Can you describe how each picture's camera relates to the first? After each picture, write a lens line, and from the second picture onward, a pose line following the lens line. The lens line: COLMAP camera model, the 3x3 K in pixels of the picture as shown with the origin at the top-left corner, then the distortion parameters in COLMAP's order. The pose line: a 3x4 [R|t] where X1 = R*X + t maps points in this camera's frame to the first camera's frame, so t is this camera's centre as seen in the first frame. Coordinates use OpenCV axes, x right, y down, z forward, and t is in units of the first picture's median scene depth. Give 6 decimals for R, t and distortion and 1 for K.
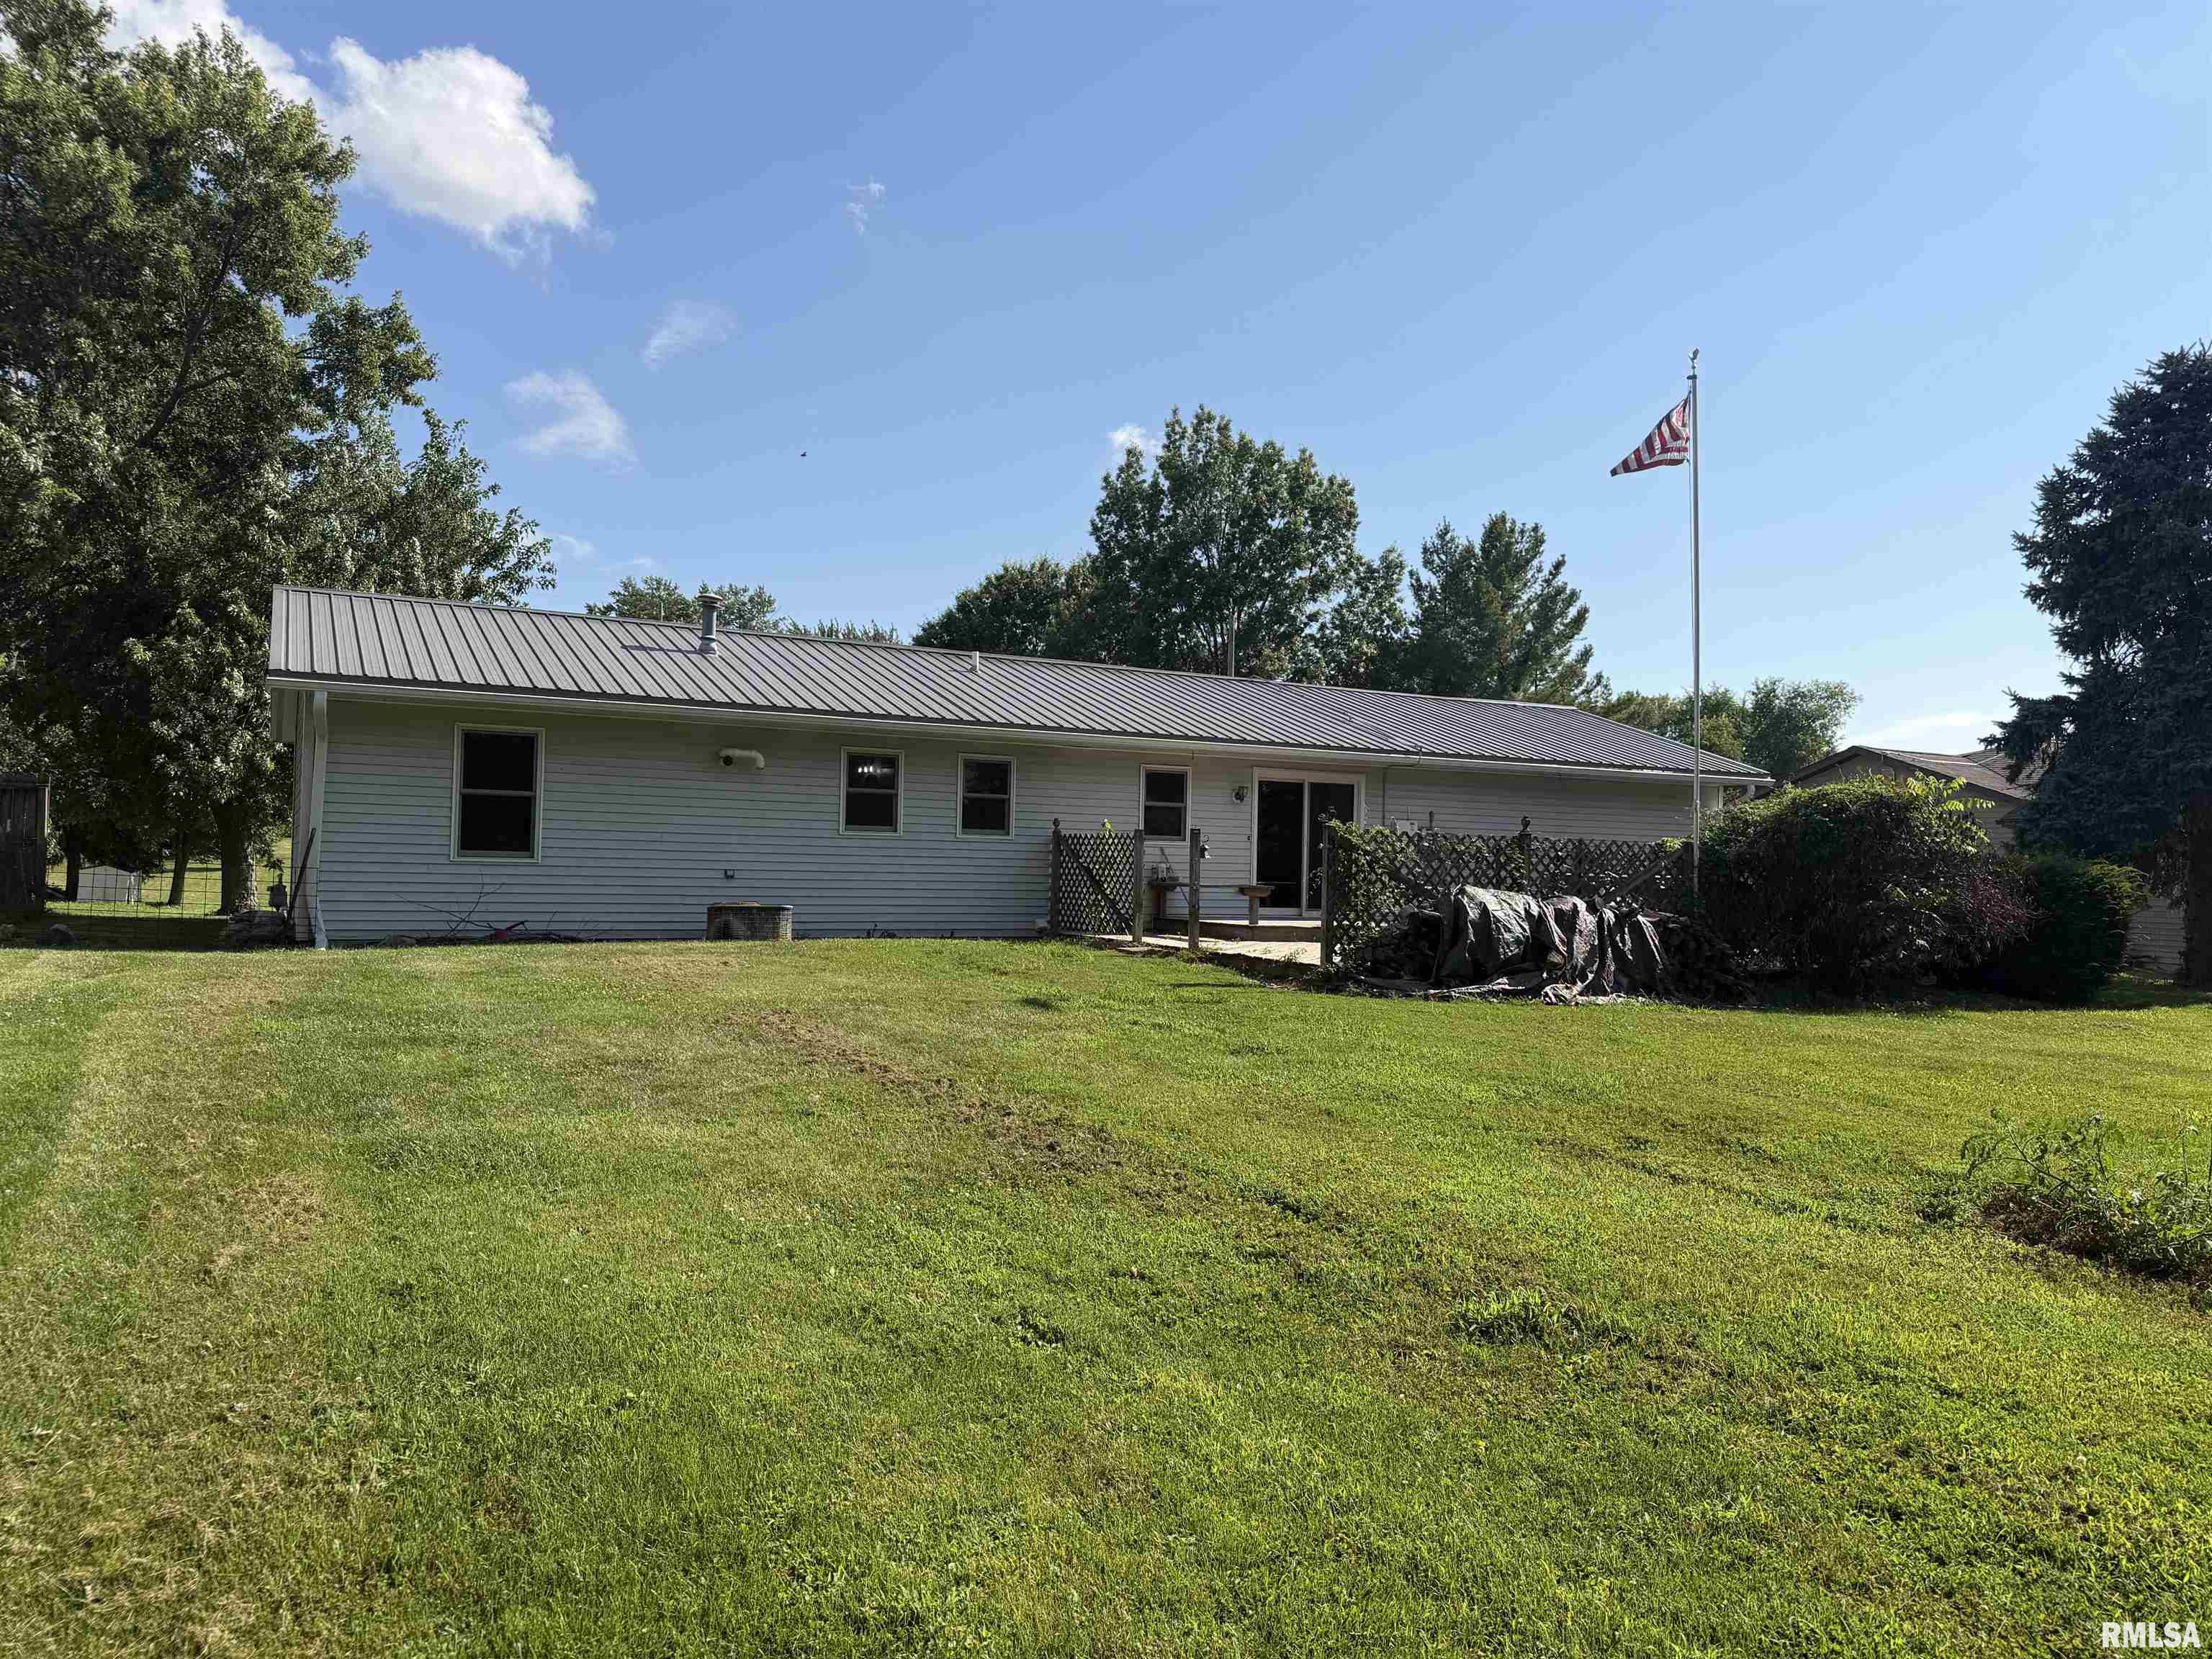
lens RADIAL K [[1541.0, 0, 1112.7], [0, 1541.0, 826.0], [0, 0, 1]] dist [-0.011424, -0.002224]
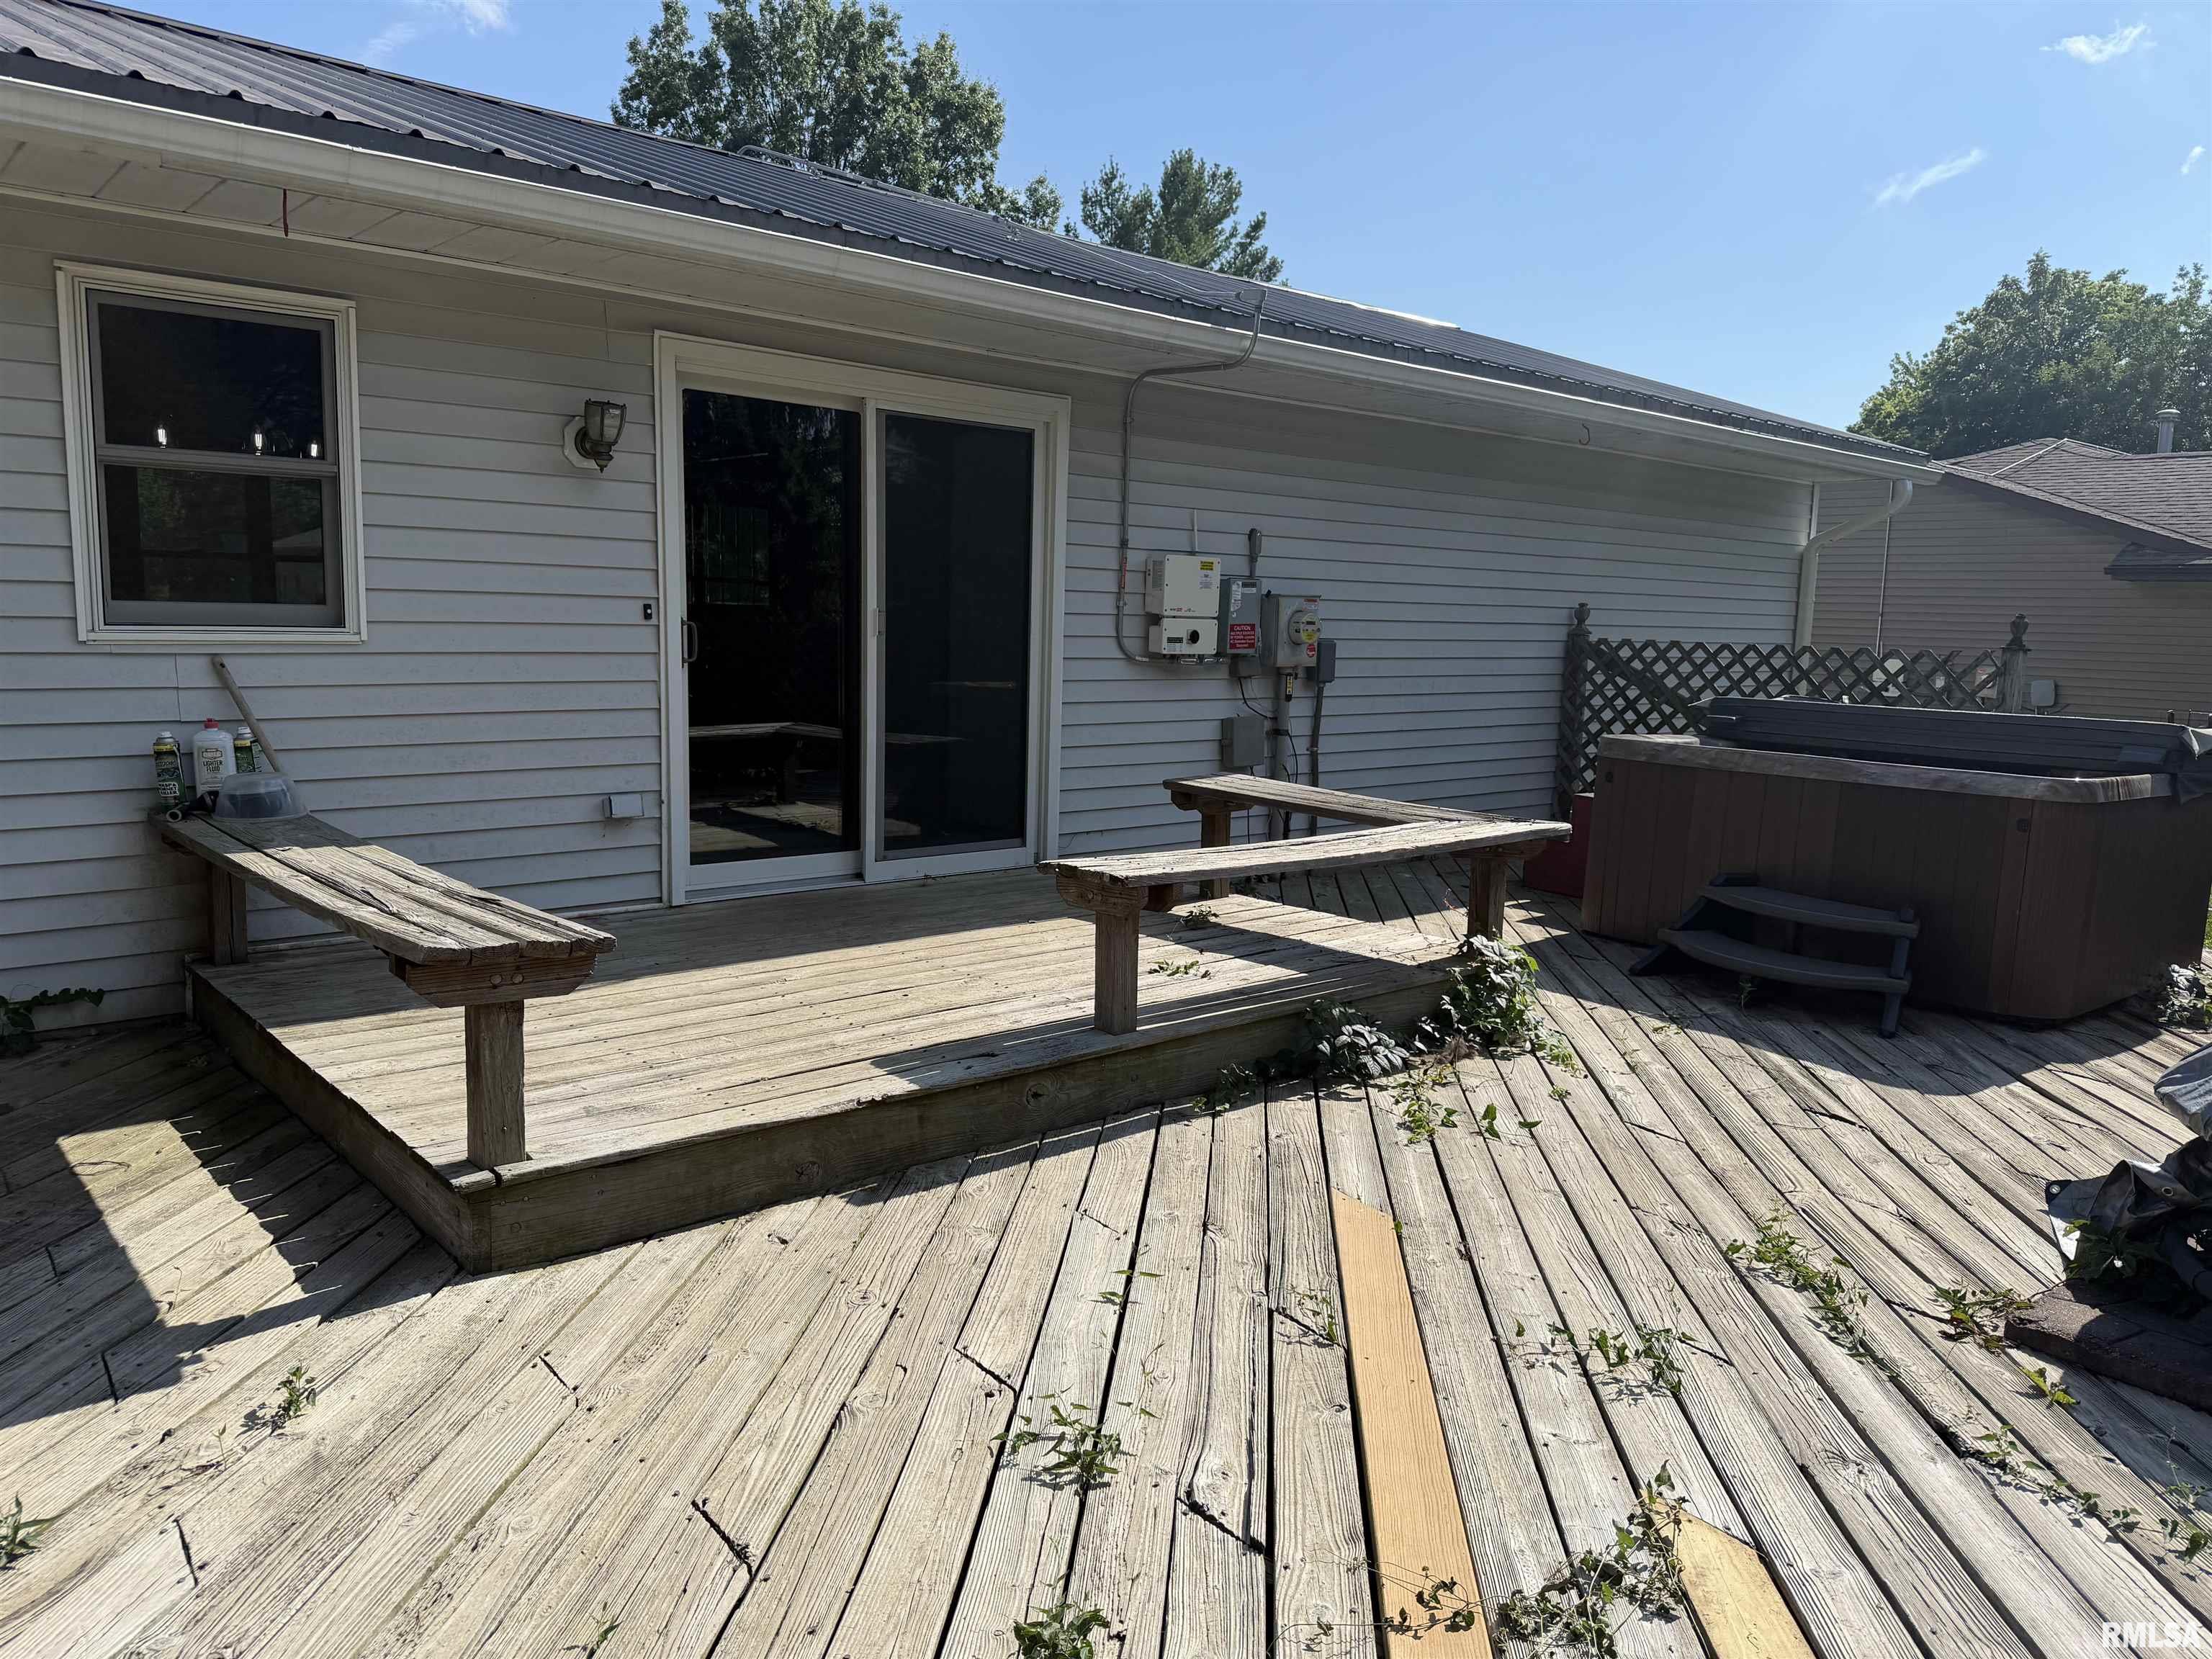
lens RADIAL K [[1541.0, 0, 1102.5], [0, 1541.0, 826.3], [0, 0, 1]] dist [-0.011424, -0.002224]
pose [[0.973475, -0.023251, 0.227610, 0.035074], [-0.015092, 0.986130, 0.165285, -0.000165], [-0.228297, -0.164336, 0.959622, 0.245491]]
